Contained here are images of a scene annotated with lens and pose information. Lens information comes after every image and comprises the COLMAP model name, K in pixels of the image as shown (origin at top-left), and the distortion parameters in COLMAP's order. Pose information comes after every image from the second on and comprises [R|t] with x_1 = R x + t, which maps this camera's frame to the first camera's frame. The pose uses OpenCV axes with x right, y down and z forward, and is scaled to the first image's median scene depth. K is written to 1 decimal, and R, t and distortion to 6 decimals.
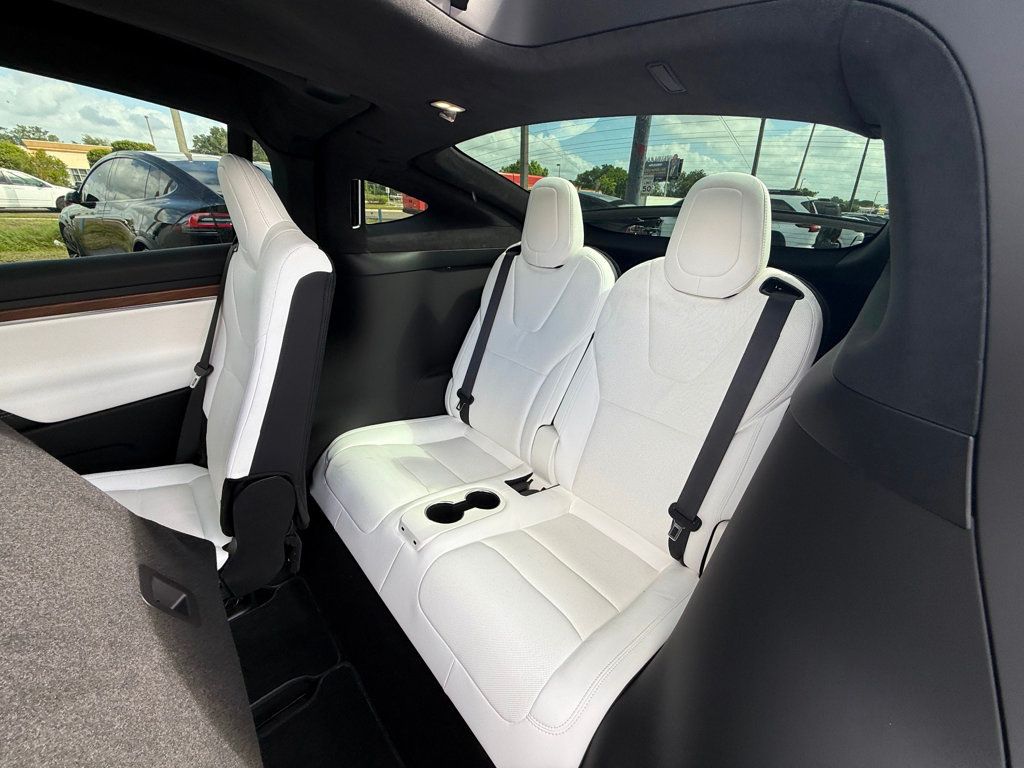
lens RADIAL K [[409.5, 0, 509.9], [0, 409.5, 382.8], [0, 0, 1]] dist [0.001424, -0.000308]
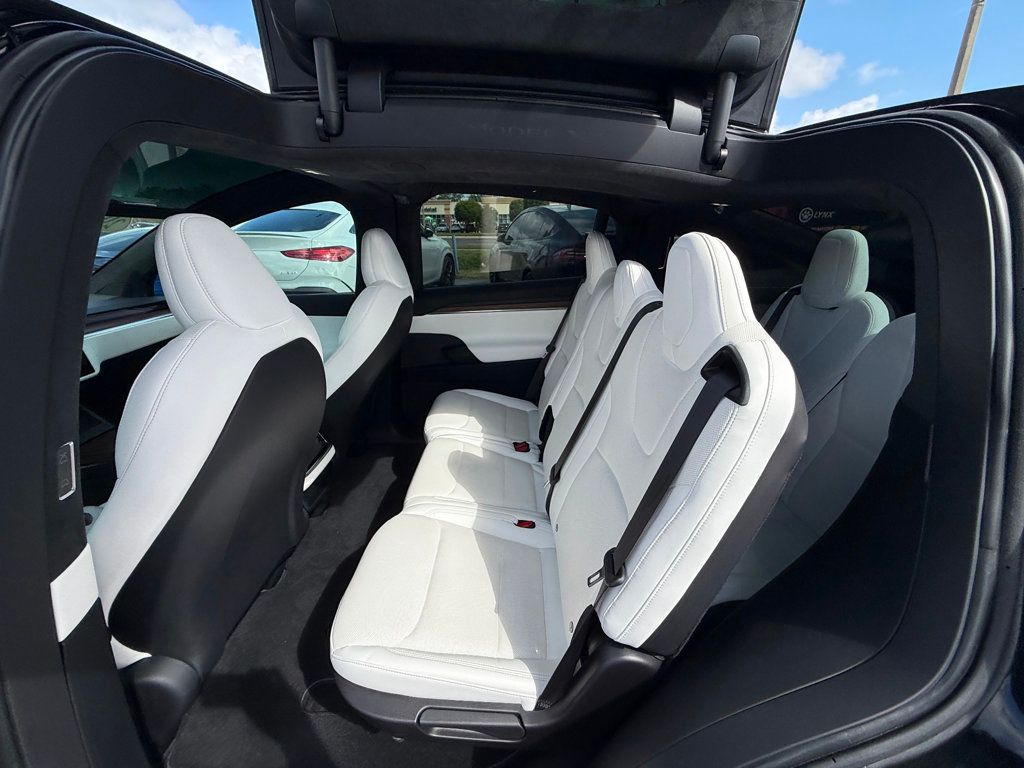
lens RADIAL K [[409.5, 0, 509.9], [0, 409.5, 382.8], [0, 0, 1]] dist [0.001424, -0.000308]
pose [[0.742306, 0.201731, -0.638973, 0.204018], [-0.236495, 0.971111, 0.031850, 0.073240], [0.626938, 0.127471, 0.768570, -0.331121]]
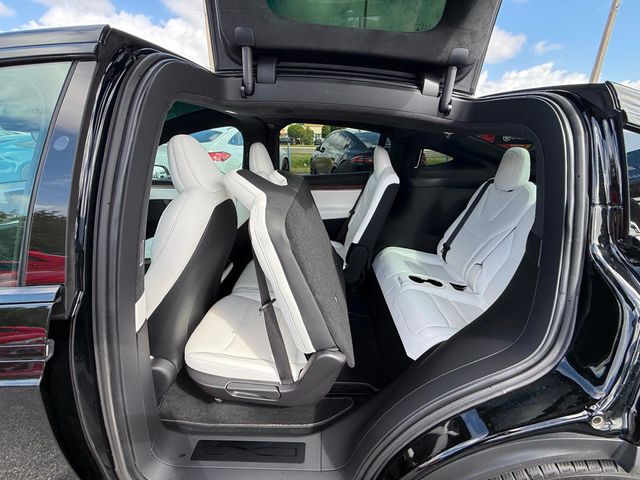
lens RADIAL K [[255.9, 0, 318.7], [0, 255.9, 239.2], [0, 0, 1]] dist [0.001424, -0.000308]
pose [[0.737148, 0.215269, -0.640525, 0.261622], [-0.253335, 0.966803, 0.033374, 0.127797], [0.626446, 0.137666, 0.767212, -0.465148]]
